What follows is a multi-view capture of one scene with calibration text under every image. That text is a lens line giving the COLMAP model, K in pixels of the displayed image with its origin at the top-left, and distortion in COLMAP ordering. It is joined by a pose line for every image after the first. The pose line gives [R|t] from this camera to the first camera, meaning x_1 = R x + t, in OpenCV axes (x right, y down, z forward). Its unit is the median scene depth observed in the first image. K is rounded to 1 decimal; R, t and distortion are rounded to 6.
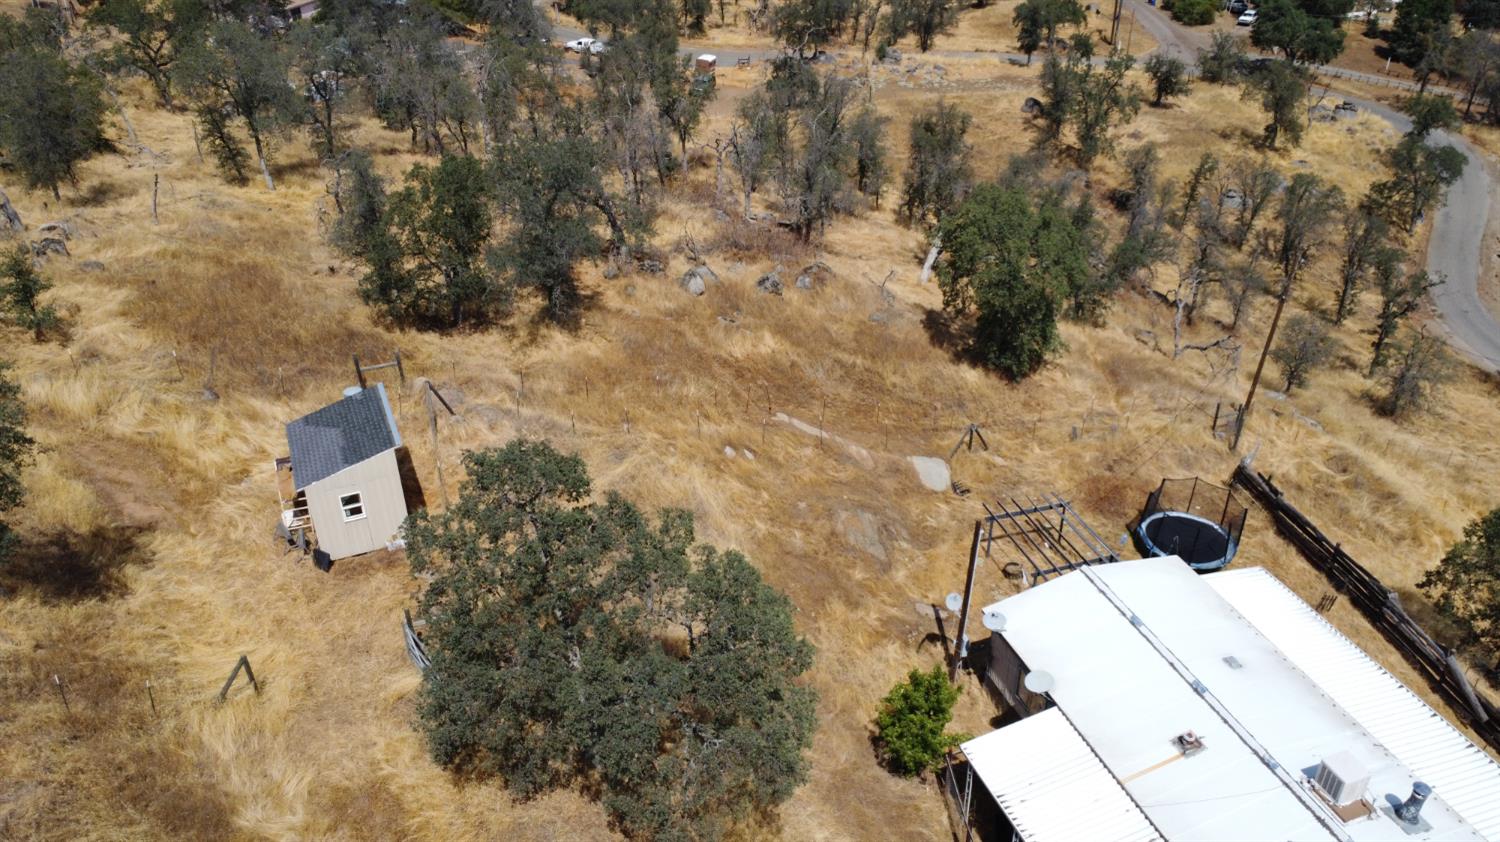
lens RADIAL K [[1117.2, 0, 741.0], [0, 1117.2, 435.5], [0, 0, 1]] dist [0.001755, -0.003677]
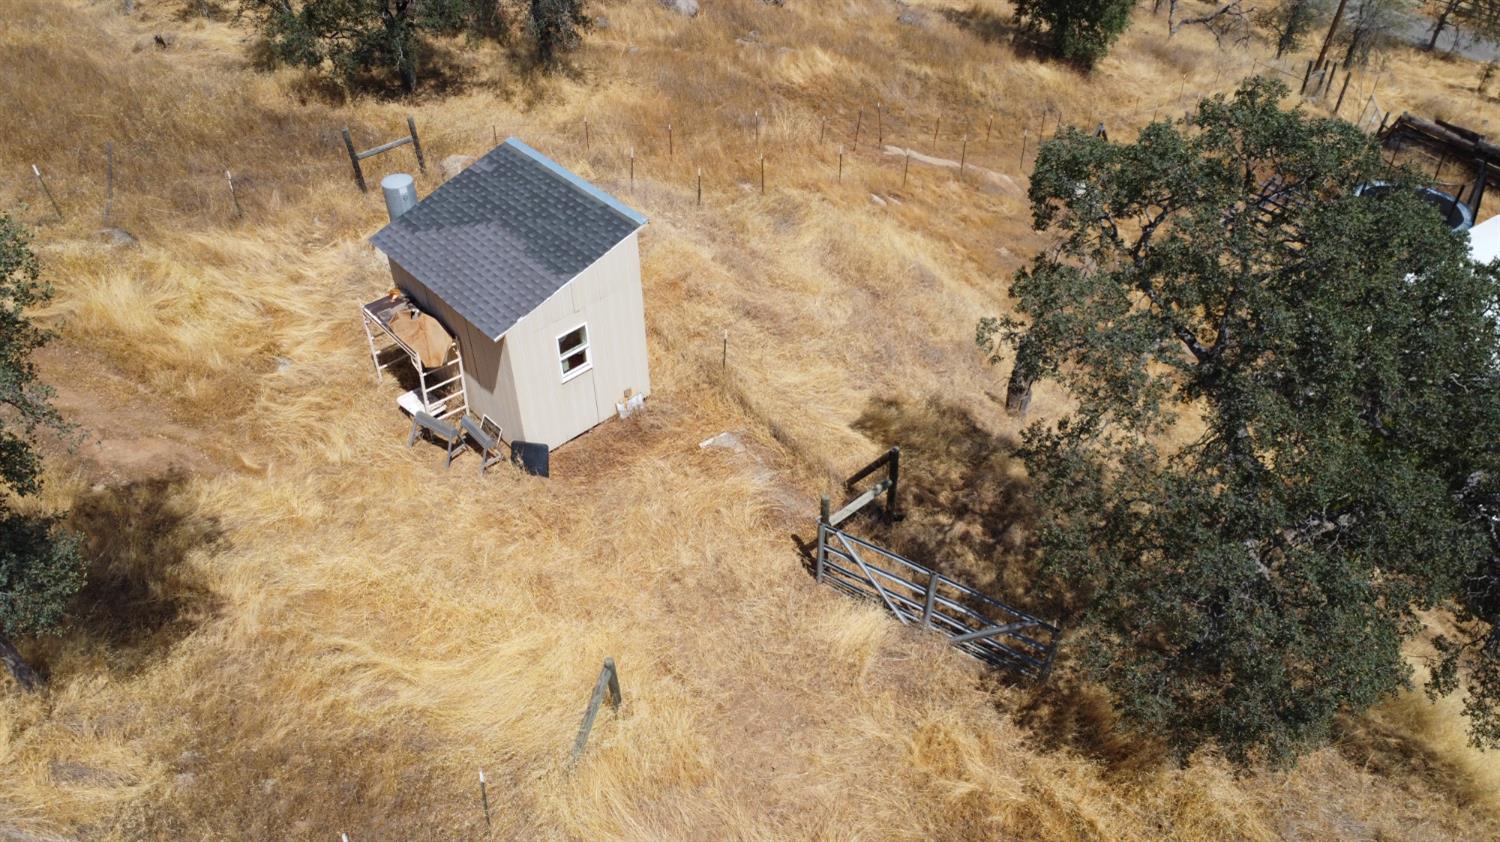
lens RADIAL K [[1117.2, 0, 747.2], [0, 1117.2, 425.5], [0, 0, 1]] dist [0.001755, -0.003677]
pose [[0.942826, -0.222948, 0.247737, -0.346552], [0.181889, 0.967061, 0.178070, 0.013141], [-0.279277, -0.122828, 0.952322, 0.372374]]
